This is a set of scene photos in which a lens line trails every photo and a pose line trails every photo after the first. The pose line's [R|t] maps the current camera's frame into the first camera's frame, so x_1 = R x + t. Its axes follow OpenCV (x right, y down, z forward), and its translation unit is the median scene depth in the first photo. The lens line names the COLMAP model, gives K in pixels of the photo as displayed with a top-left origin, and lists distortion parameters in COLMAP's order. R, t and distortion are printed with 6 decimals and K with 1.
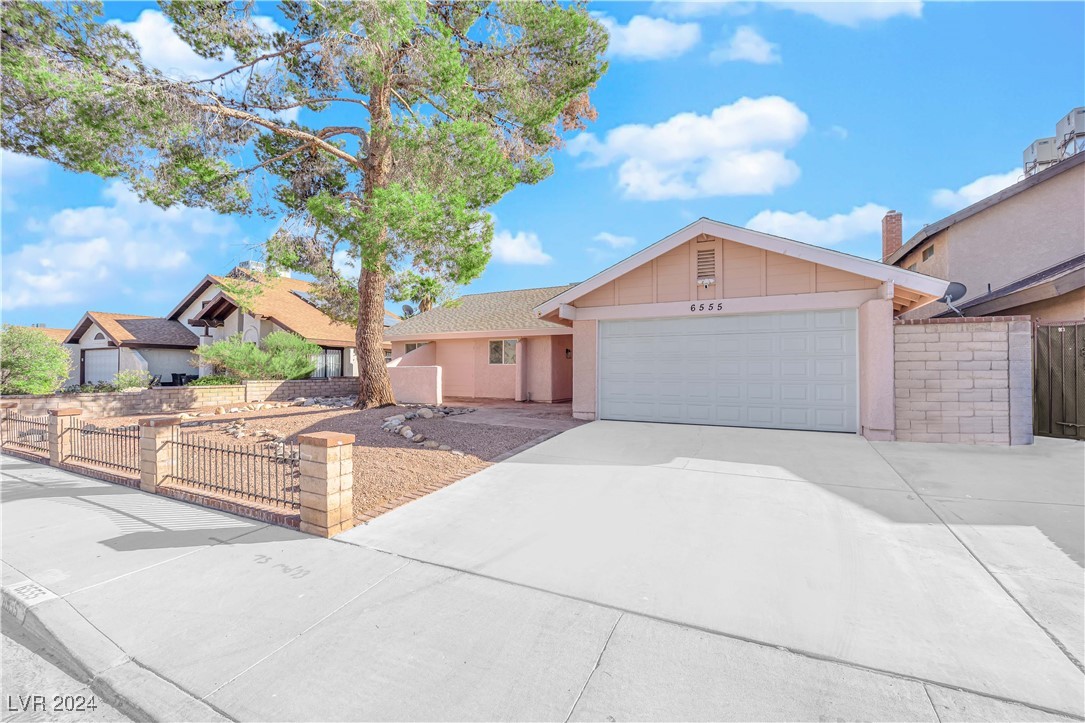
lens RADIAL K [[447.8, 0, 544.5], [0, 447.8, 362.1], [0, 0, 1]] dist [-0.002422, -0.000319]
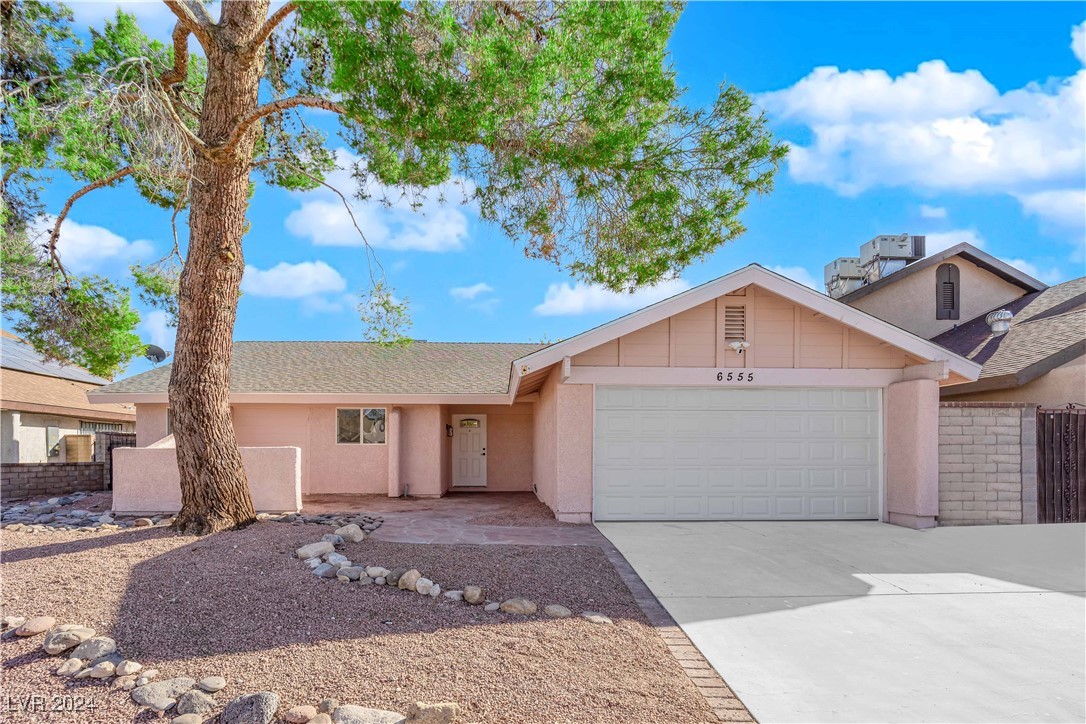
lens RADIAL K [[488.4, 0, 538.8], [0, 488.4, 449.7], [0, 0, 1]] dist [-0.000064, 0.000027]
pose [[0.876758, -0.001038, 0.480930, -0.356903], [-0.007696, 0.999839, 0.016188, -0.000950], [-0.480870, -0.017894, 0.876609, 0.362961]]
